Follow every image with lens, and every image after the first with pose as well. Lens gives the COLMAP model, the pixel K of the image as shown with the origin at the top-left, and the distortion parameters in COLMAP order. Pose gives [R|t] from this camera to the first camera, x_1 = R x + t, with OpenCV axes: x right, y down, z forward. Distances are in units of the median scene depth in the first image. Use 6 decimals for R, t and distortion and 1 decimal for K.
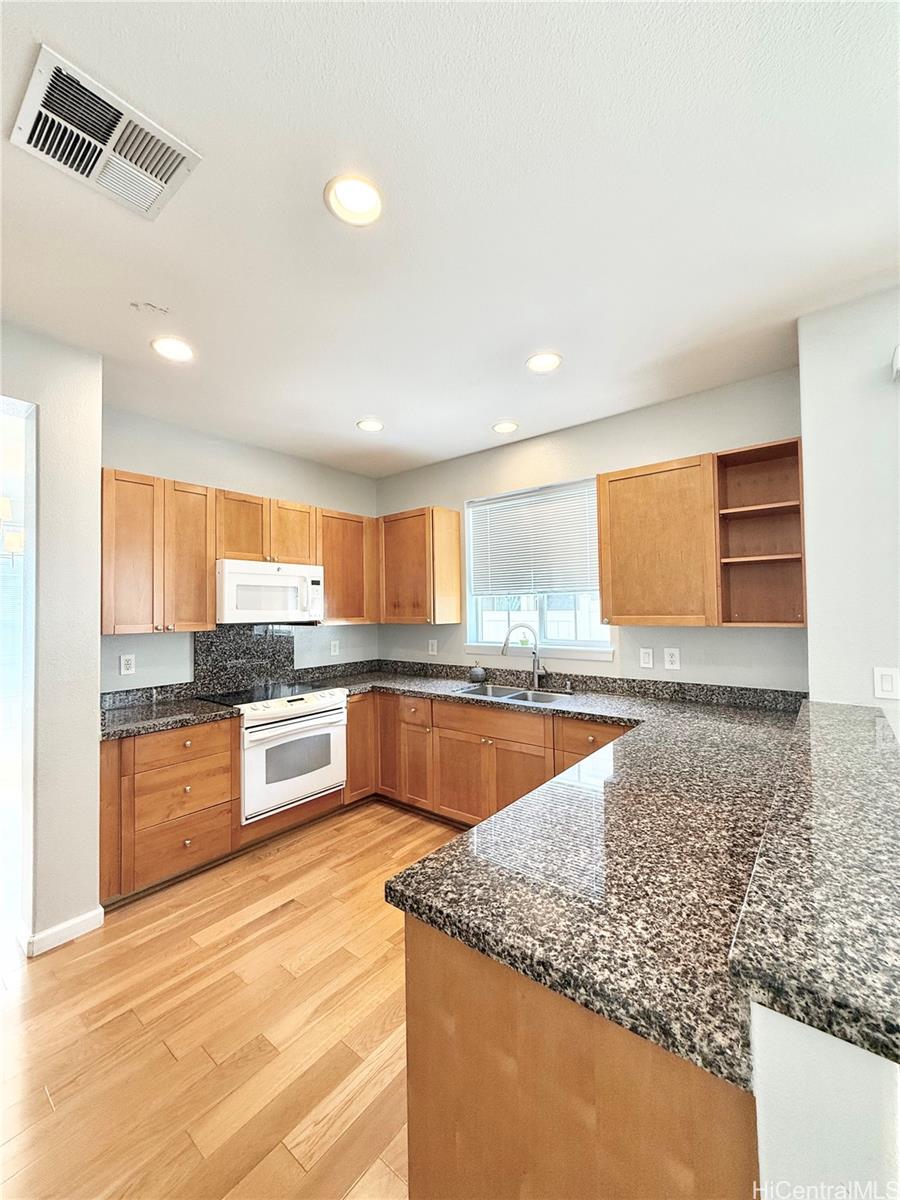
lens RADIAL K [[480.2, 0, 452.9], [0, 480.2, 600.0], [0, 0, 1]] dist [0.000295, -0.000446]
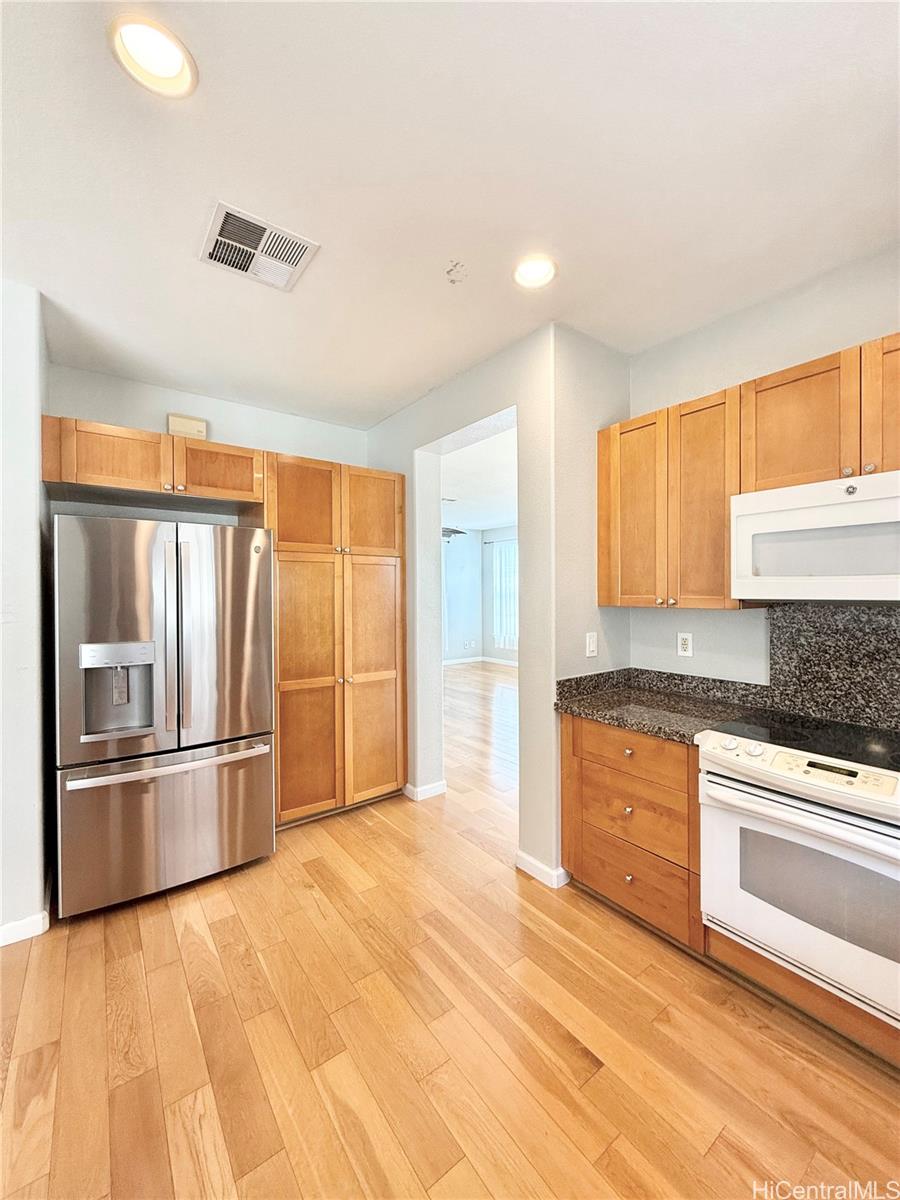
lens RADIAL K [[480.2, 0, 452.0], [0, 480.2, 596.4], [0, 0, 1]] dist [0.000295, -0.000446]
pose [[-0.257236, 0.026152, -0.965995, 0.233520], [0.029660, 0.999376, 0.019158, 0.023473], [0.965893, -0.023723, -0.257851, 0.843848]]
